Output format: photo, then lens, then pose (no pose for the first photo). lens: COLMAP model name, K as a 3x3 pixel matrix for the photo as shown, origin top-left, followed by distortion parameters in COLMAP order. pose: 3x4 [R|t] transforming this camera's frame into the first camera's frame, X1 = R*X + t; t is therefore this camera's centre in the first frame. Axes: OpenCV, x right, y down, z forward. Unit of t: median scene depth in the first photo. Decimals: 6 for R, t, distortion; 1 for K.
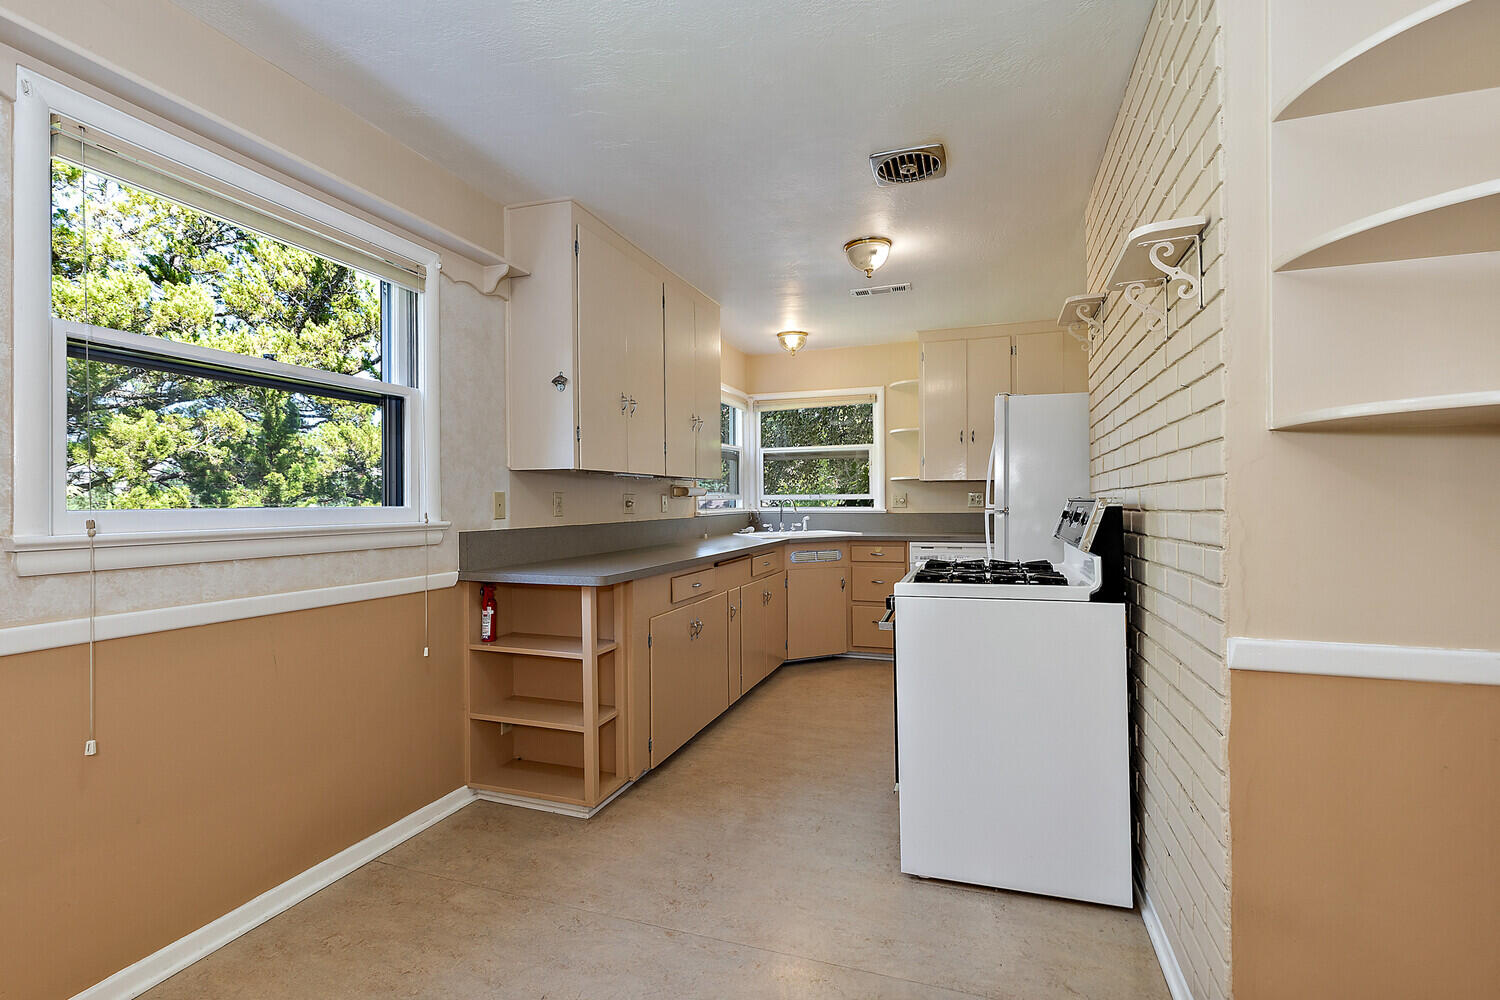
lens RADIAL K [[678.5, 0, 750.6], [0, 678.5, 484.1], [0, 0, 1]] dist [0.002553, 0.000276]
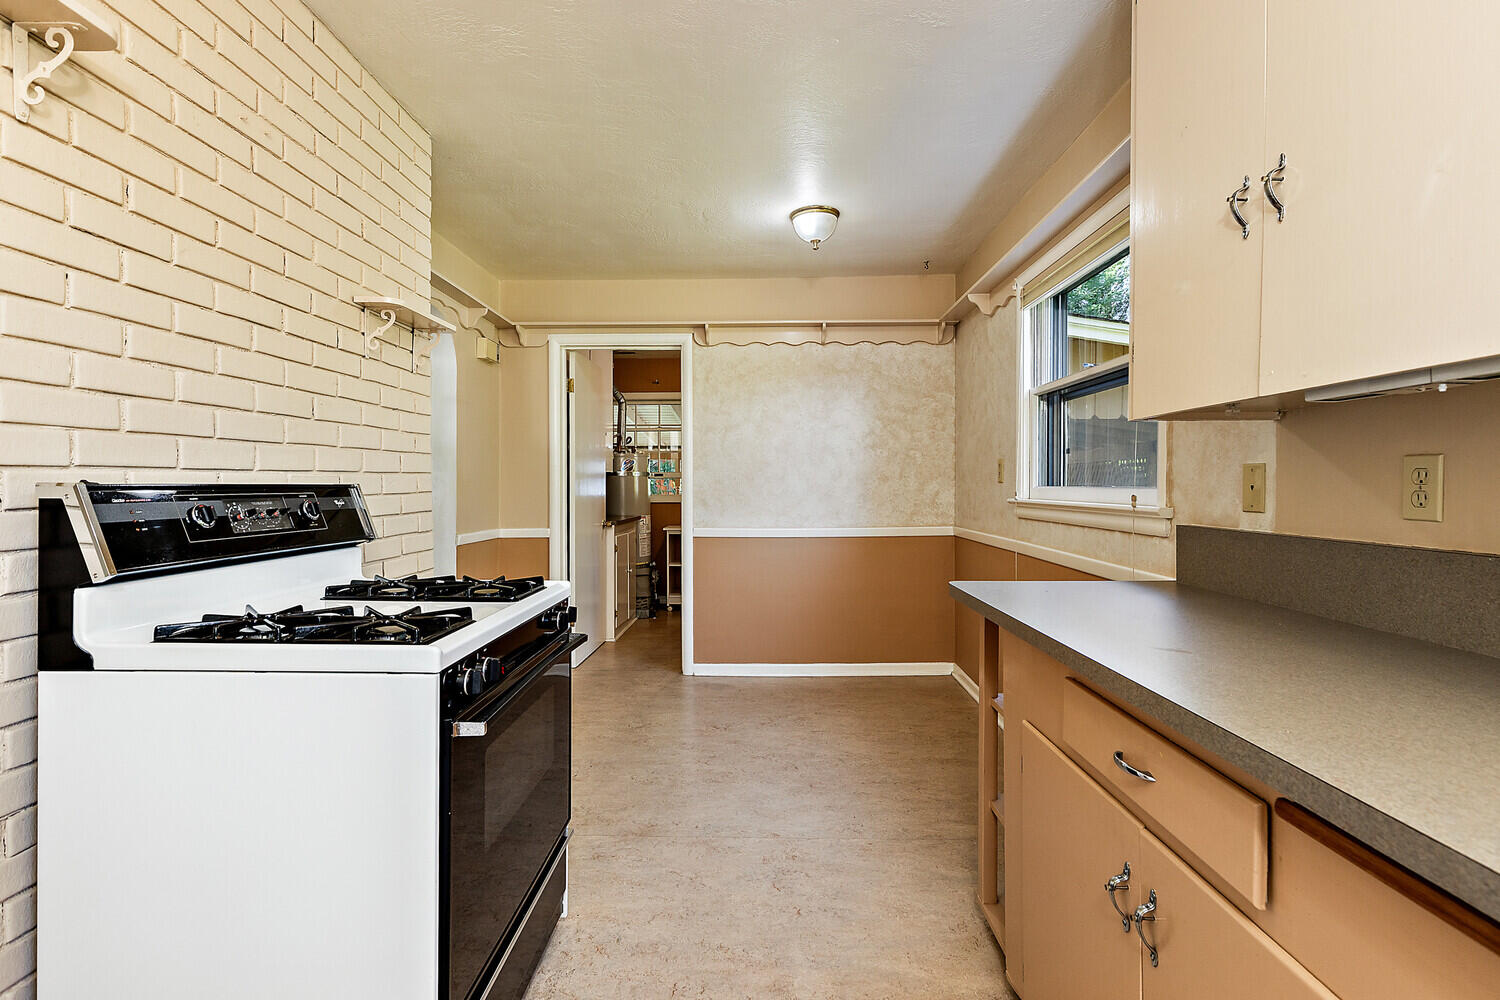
lens RADIAL K [[678.5, 0, 750.6], [0, 678.5, 484.1], [0, 0, 1]] dist [0.002553, 0.000276]
pose [[-0.953524, 0.004682, -0.301279, 0.137529], [0.014976, 0.999380, -0.031865, 0.029328], [0.300943, -0.034896, -0.953003, 1.022535]]
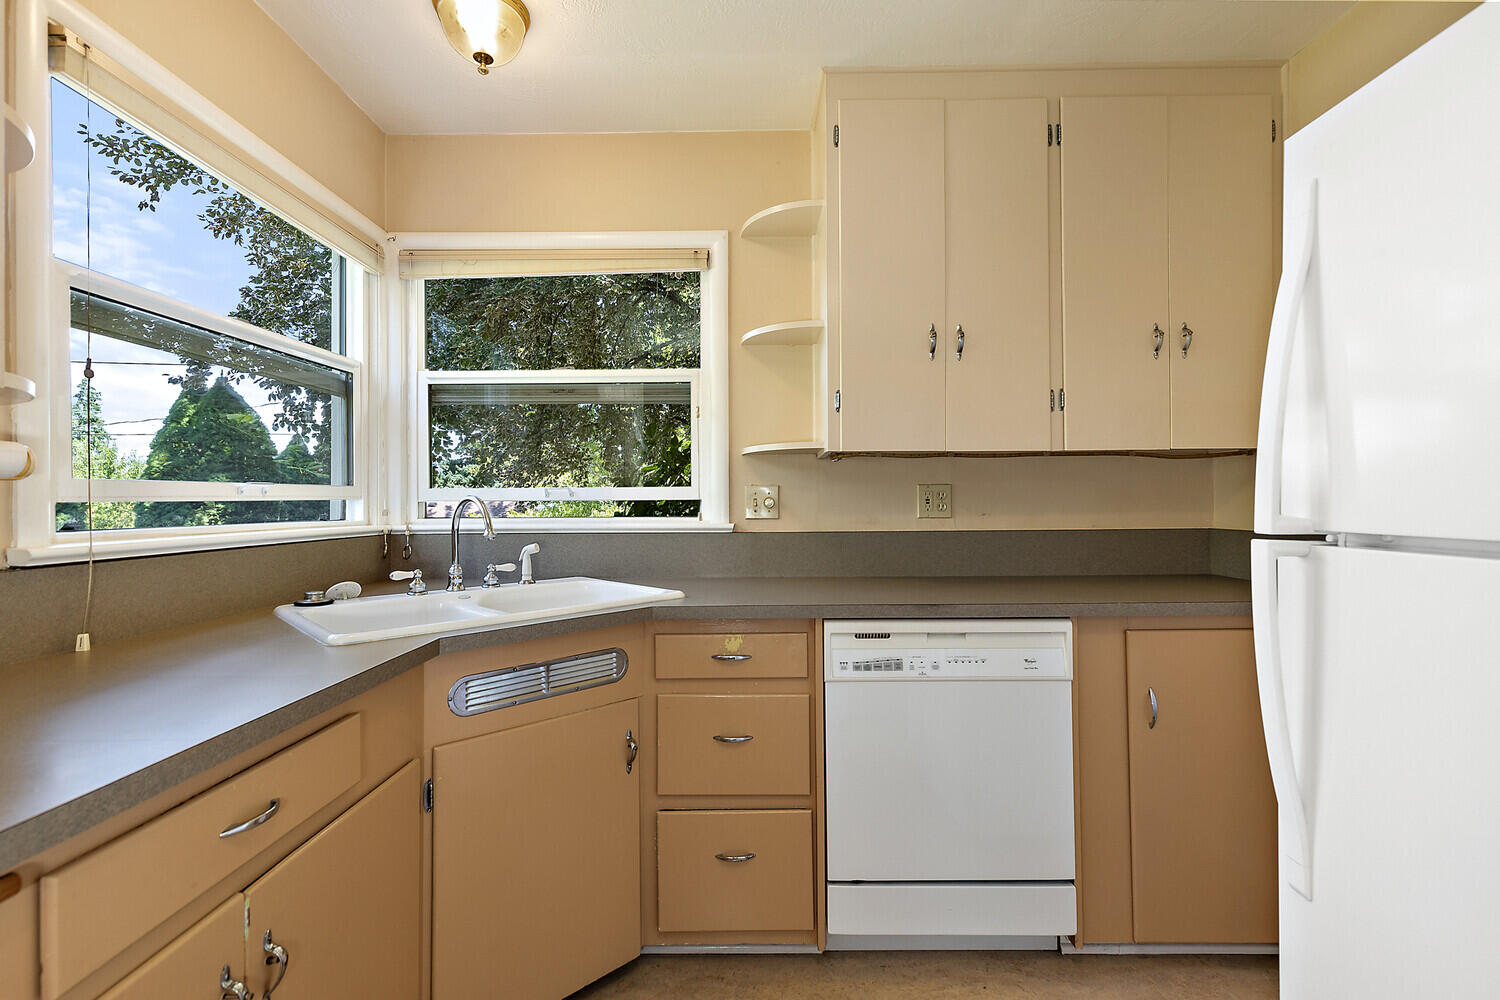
lens RADIAL K [[684.2, 0, 750.0], [0, 684.2, 500.0], [0, 0, 1]] dist [0.000812, -0.000057]
pose [[0.945747, 0.005162, 0.324863, 0.104013], [-0.010749, 0.999824, 0.015406, 0.022496], [-0.324726, -0.018062, 0.945636, 0.846839]]
